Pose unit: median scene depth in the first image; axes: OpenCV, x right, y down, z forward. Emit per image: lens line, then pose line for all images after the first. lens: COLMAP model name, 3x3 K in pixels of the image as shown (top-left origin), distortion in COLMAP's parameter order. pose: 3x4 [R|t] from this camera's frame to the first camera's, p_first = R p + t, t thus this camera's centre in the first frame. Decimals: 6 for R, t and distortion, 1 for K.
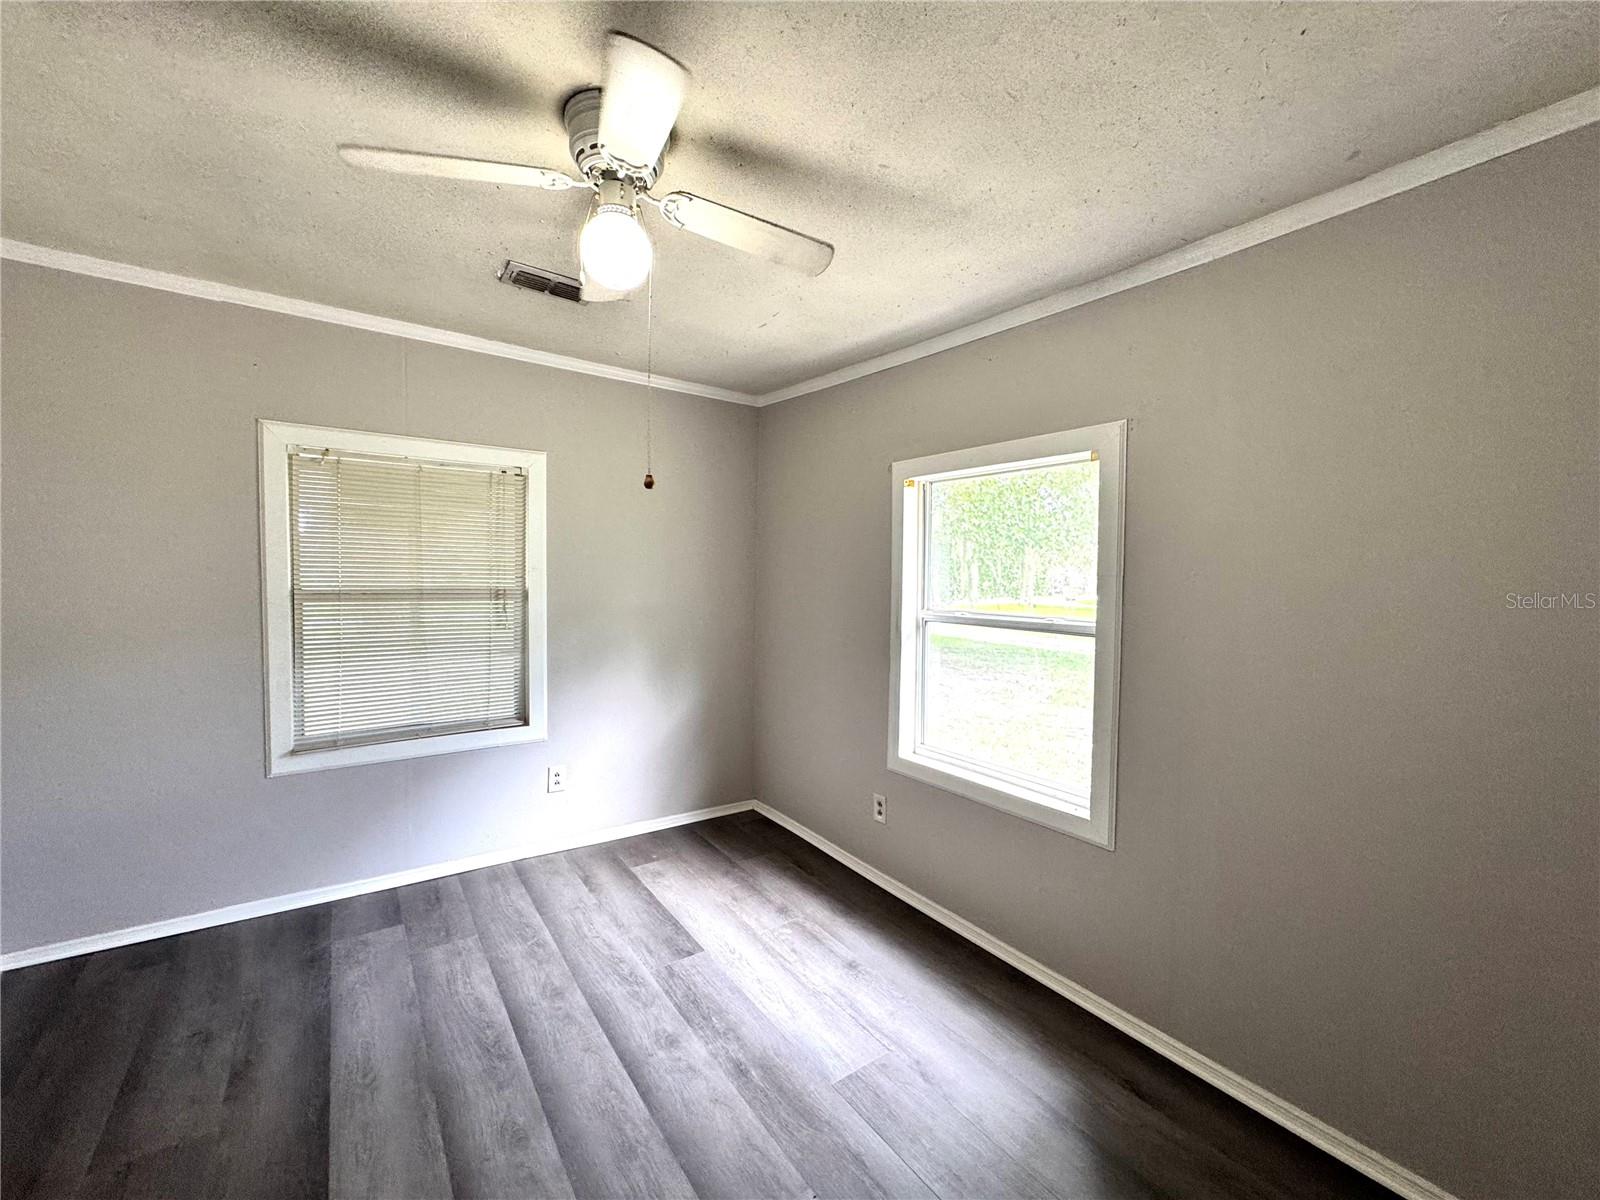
lens RADIAL K [[640.6, 0, 798.7], [0, 640.6, 597.4], [0, 0, 1]] dist [0.000576, -0.000561]
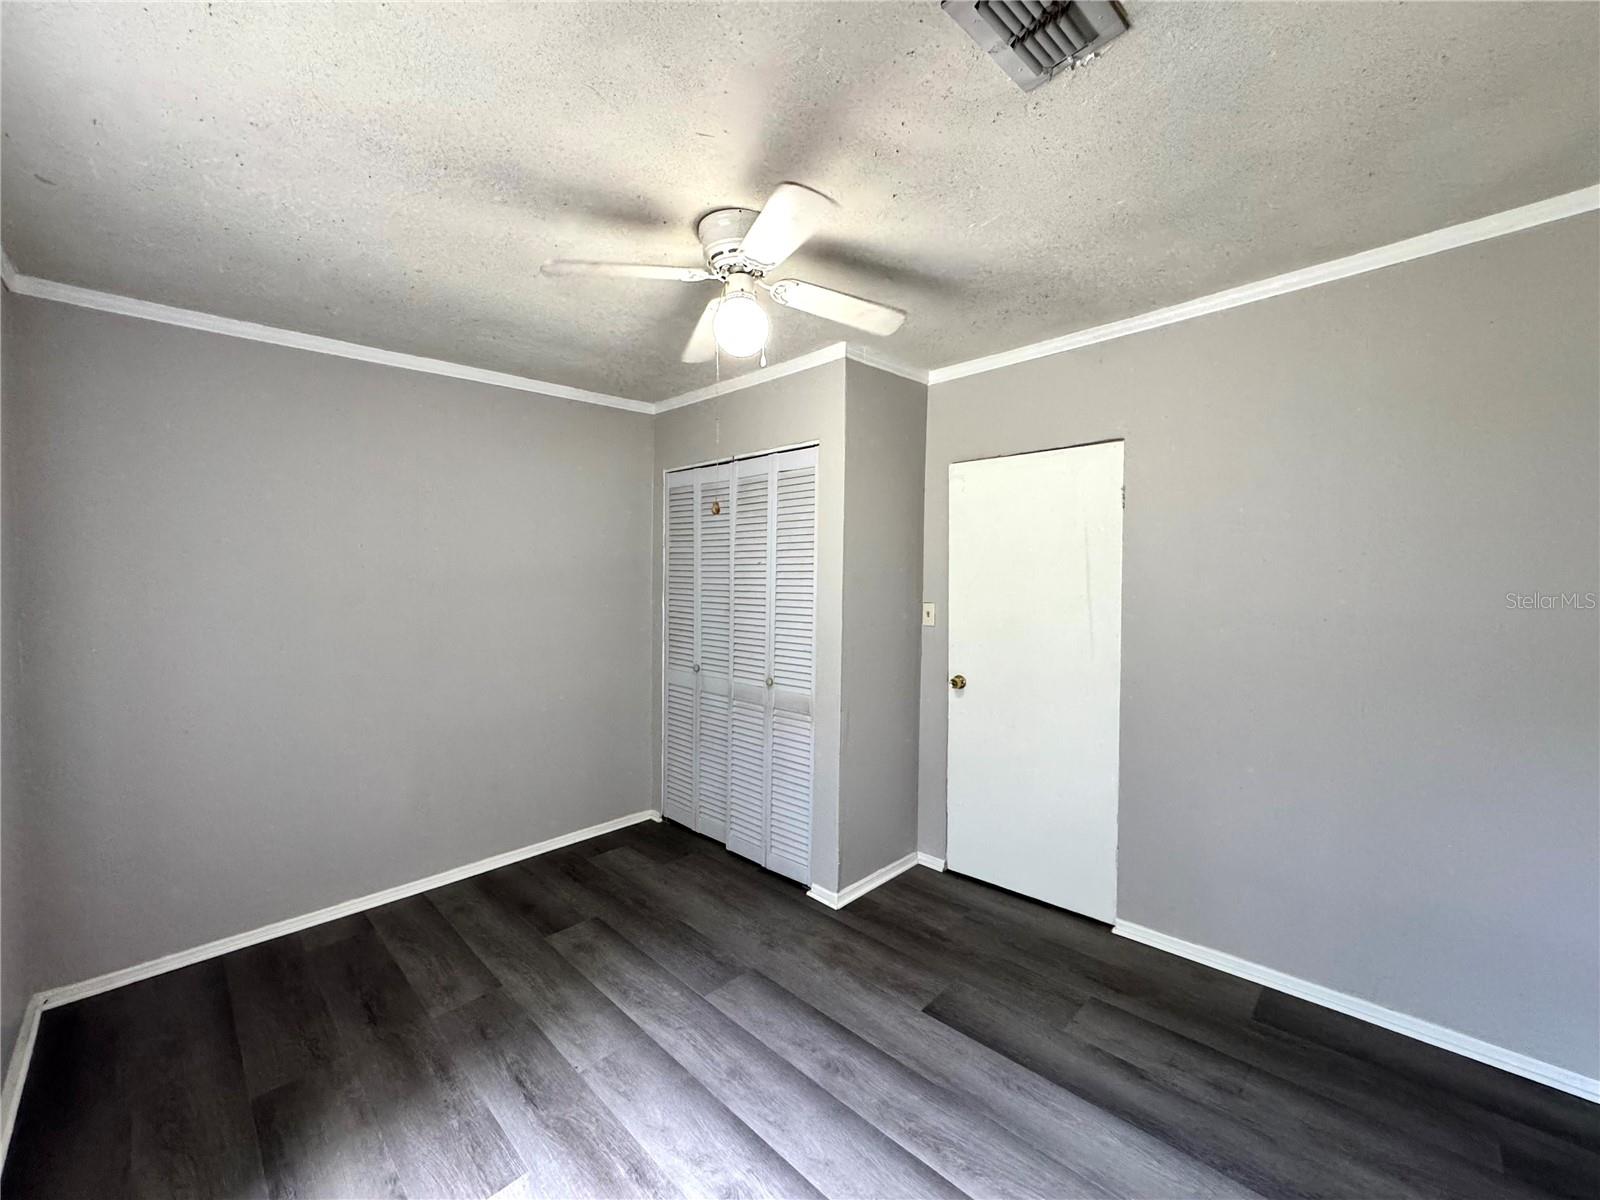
lens RADIAL K [[640.6, 0, 801.5], [0, 640.6, 594.7], [0, 0, 1]] dist [0.000576, -0.000561]
pose [[-0.985428, -0.013621, -0.169546, -0.159521], [-0.025353, 0.997416, 0.067227, -0.088395], [0.168192, 0.070546, -0.983227, 1.923017]]
